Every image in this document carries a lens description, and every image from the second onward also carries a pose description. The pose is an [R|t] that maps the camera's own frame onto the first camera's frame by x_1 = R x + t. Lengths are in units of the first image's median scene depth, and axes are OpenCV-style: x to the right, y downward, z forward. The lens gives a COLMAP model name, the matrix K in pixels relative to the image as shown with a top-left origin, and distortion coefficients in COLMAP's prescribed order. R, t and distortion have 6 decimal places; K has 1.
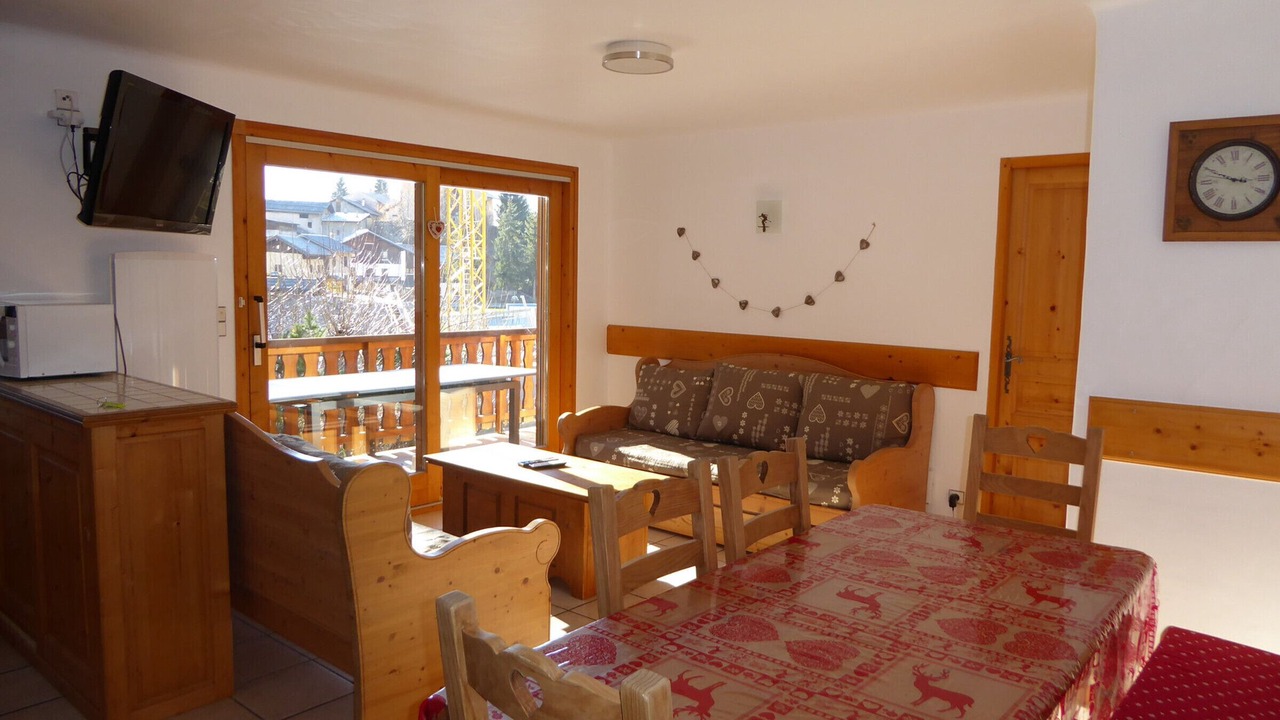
lens RADIAL K [[908.8, 0, 640.0], [0, 908.8, 360.0], [0, 0, 1]] dist [0.032868, -0.000194]
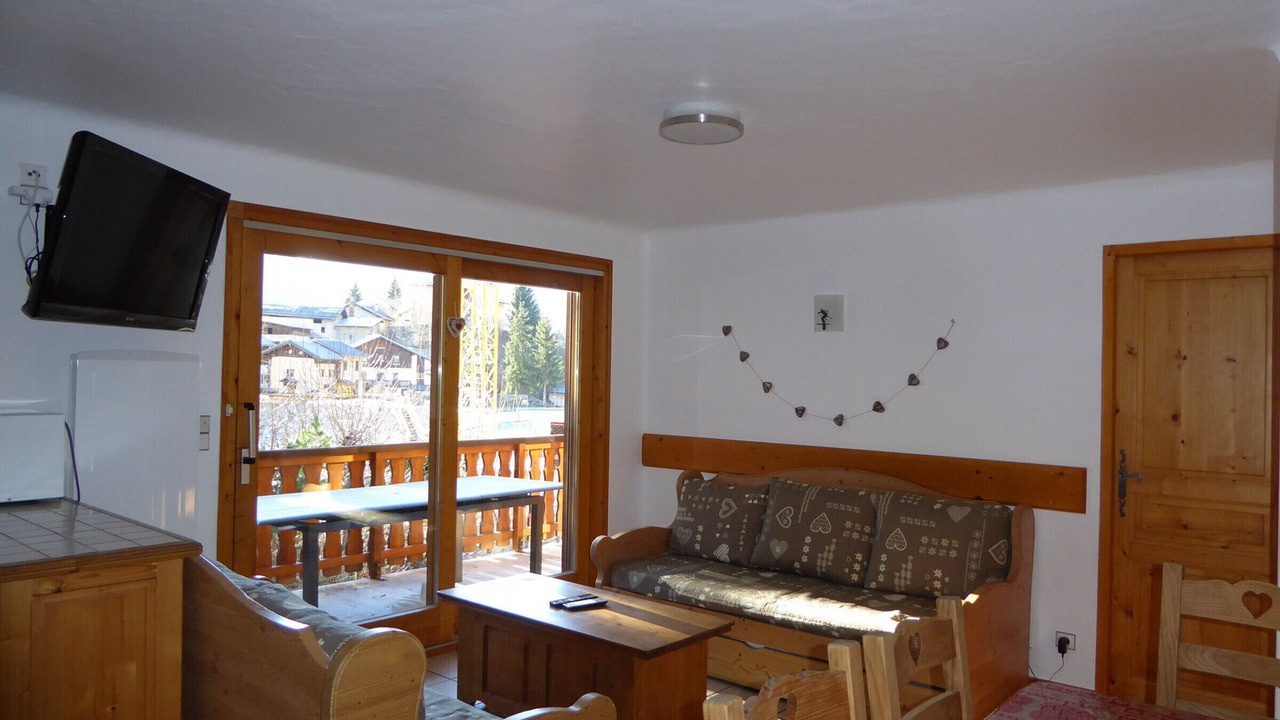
lens RADIAL K [[901.4, 0, 639.9], [0, 901.4, 375.4], [0, 0, 1]] dist [0.027497, 0.000394]
pose [[0.999972, 0.000203, -0.007539, -0.037027], [-0.000934, 0.995271, -0.097129, -0.010900], [0.007484, 0.097134, 0.995243, 0.127223]]
